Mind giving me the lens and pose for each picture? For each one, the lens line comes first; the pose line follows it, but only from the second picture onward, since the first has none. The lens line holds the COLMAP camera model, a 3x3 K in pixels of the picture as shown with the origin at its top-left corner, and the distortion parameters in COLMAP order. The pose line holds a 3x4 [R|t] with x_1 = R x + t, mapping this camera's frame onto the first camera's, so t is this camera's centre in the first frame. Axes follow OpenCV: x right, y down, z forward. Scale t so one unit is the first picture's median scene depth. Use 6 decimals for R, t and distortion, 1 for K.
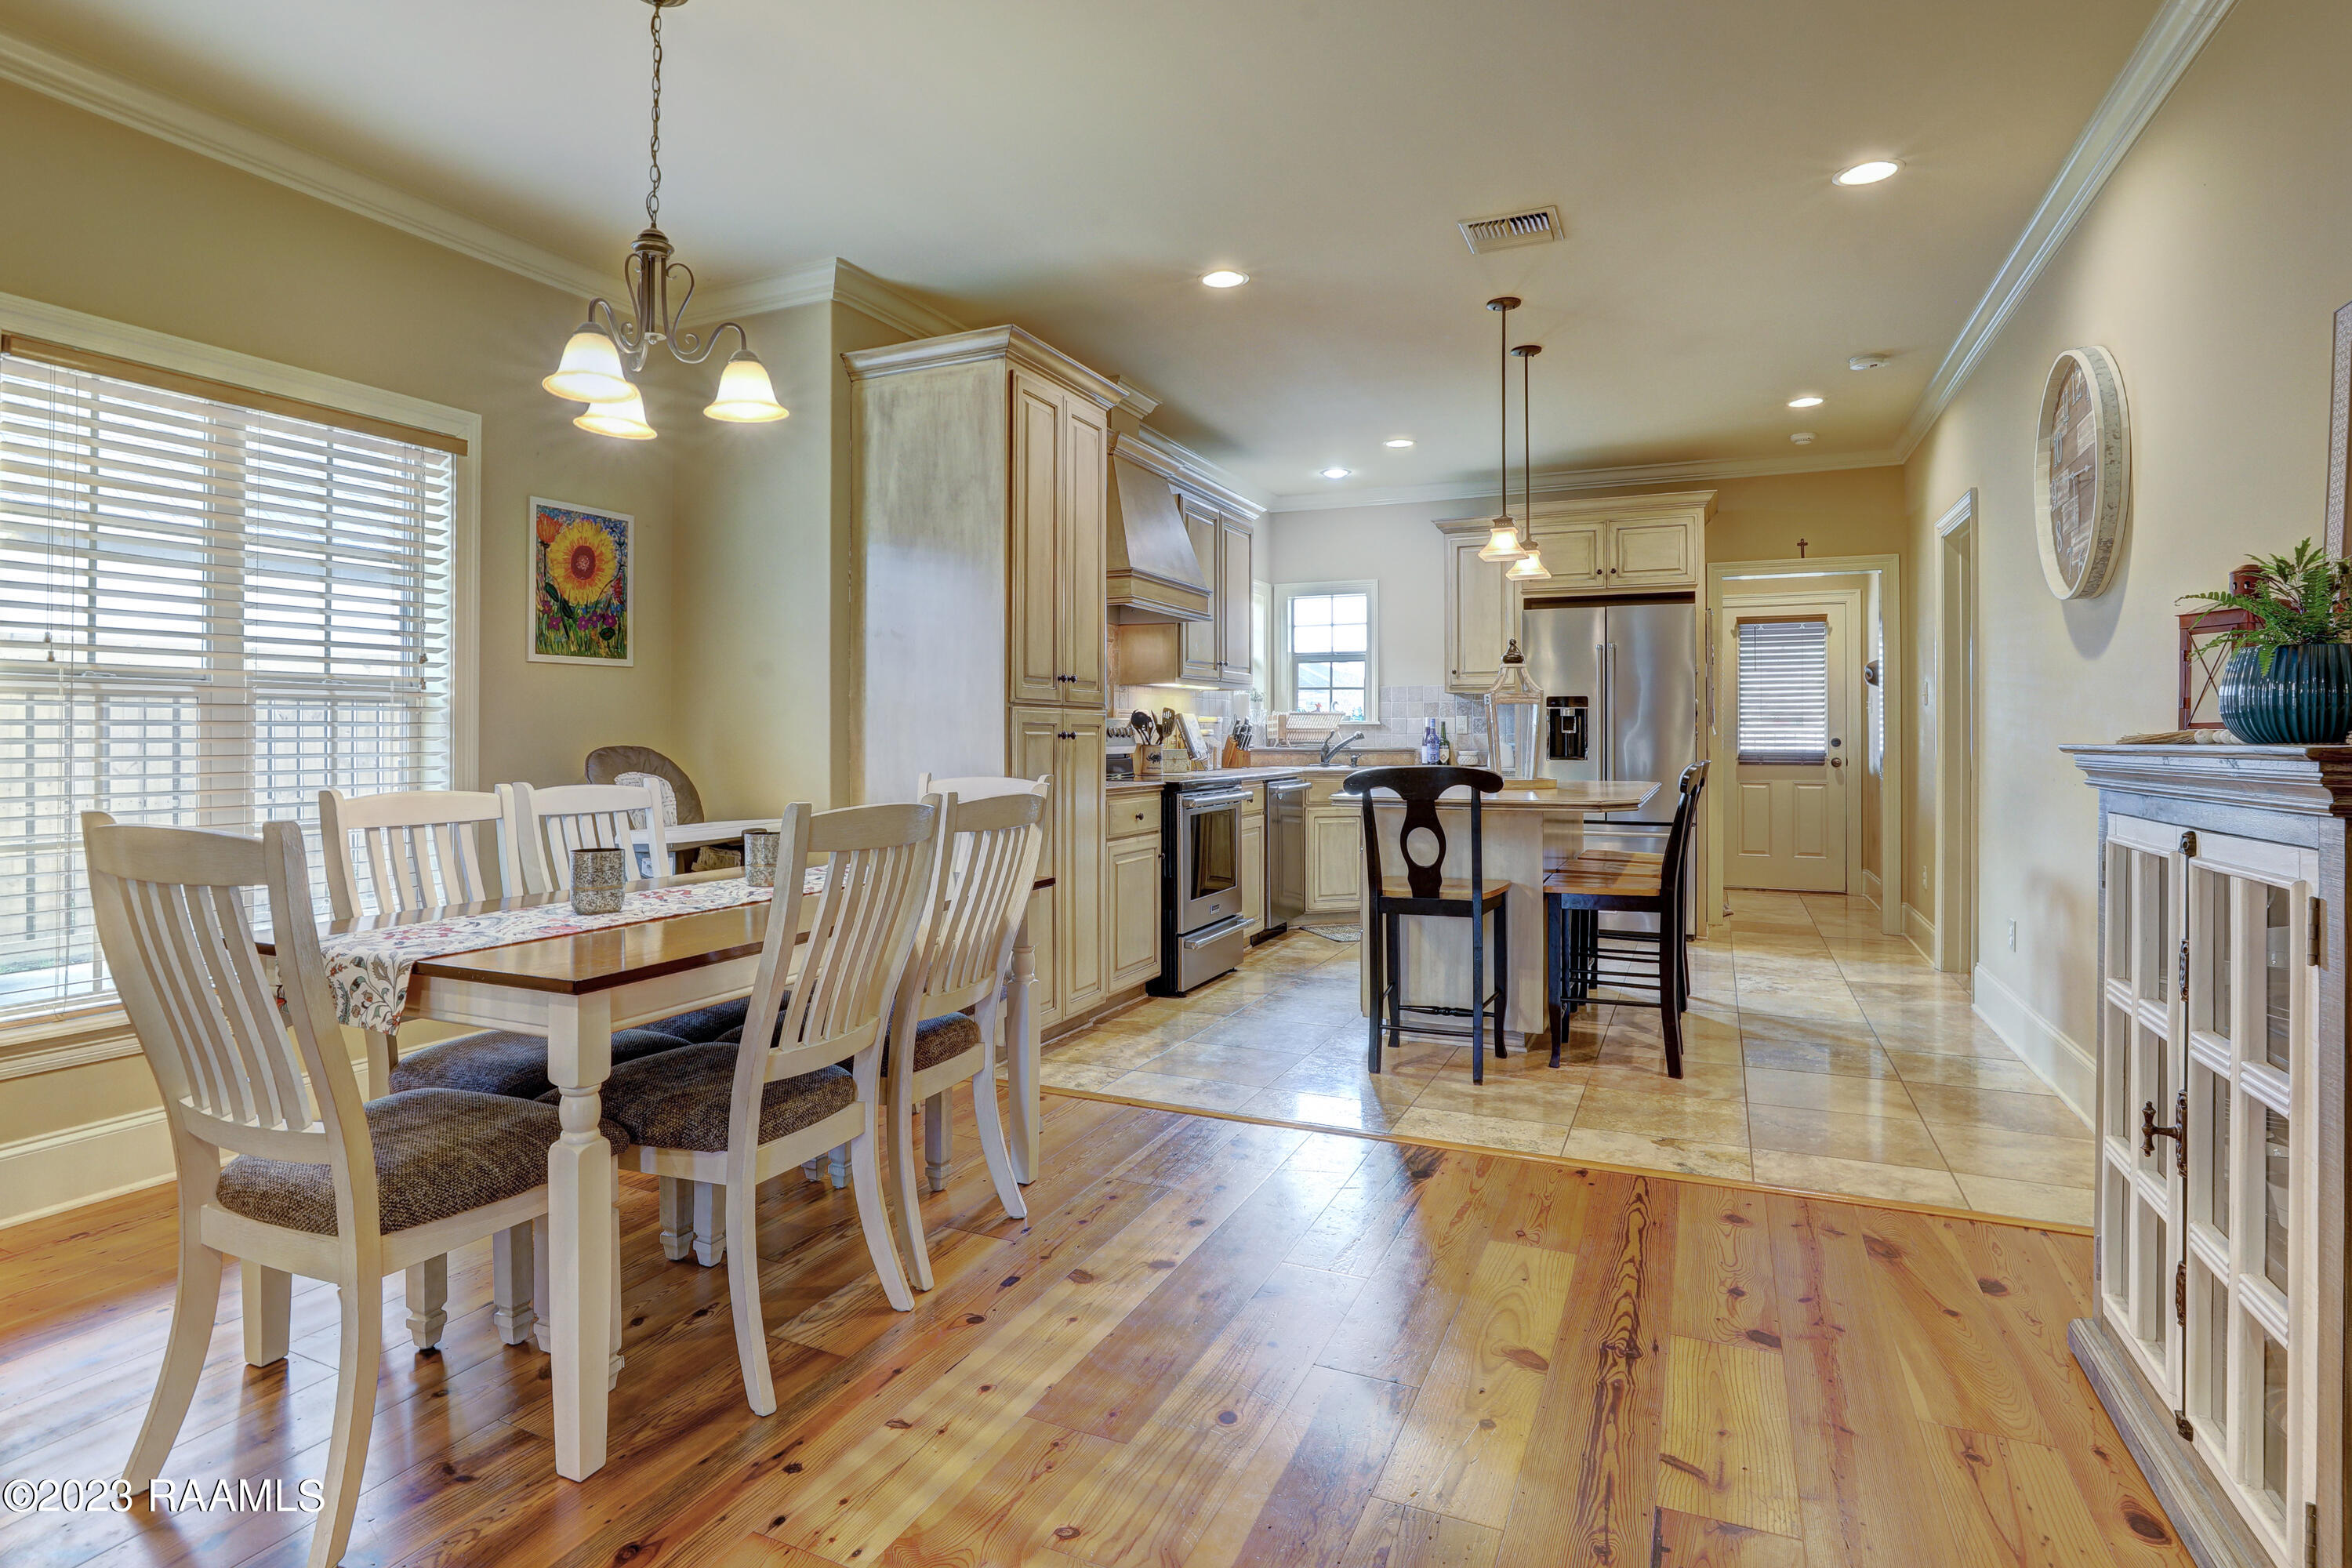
lens RADIAL K [[1171.2, 0, 1159.0], [0, 1171.2, 742.0], [0, 0, 1]] dist [-0.025301, 0.000002]
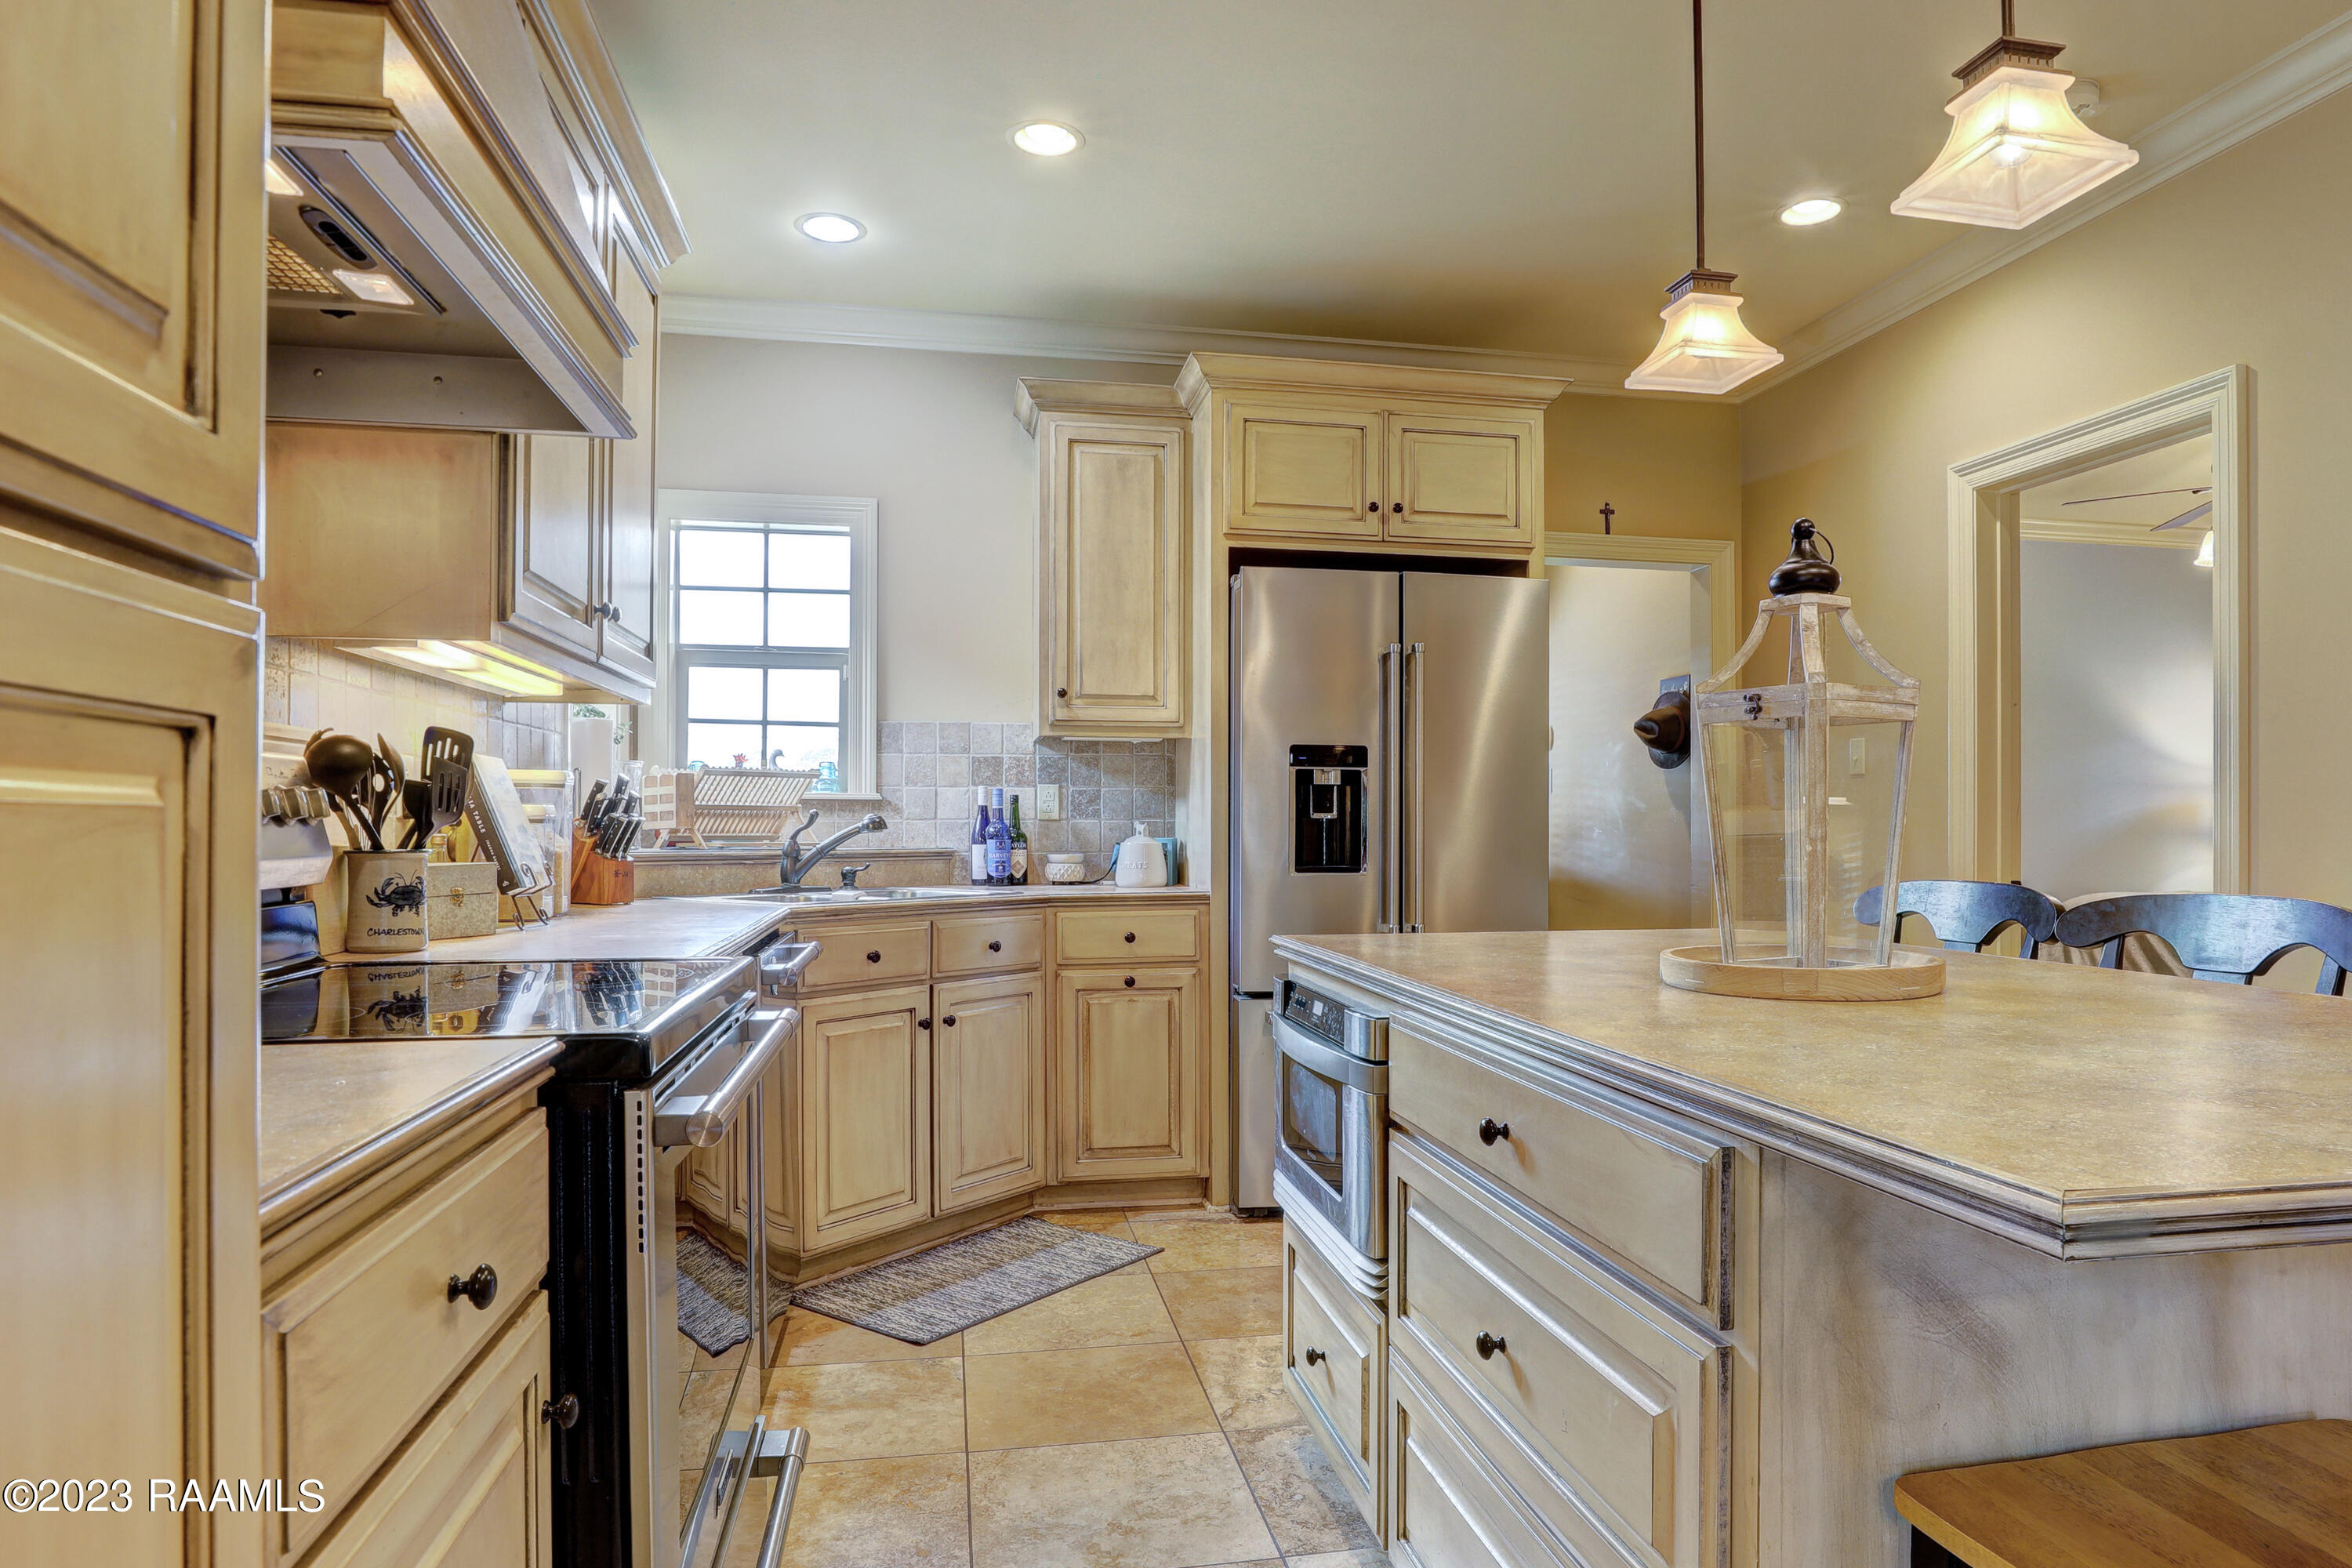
lens RADIAL K [[1332.3, 0, 1175.5], [0, 1332.3, 824.2], [0, 0, 1]] dist [-0.036390, 0.000029]
pose [[0.815026, 0.001872, 0.579421, -0.031523], [0.001493, 0.999985, -0.005331, -0.002218], [-0.579422, 0.005210, 0.815011, 0.534780]]
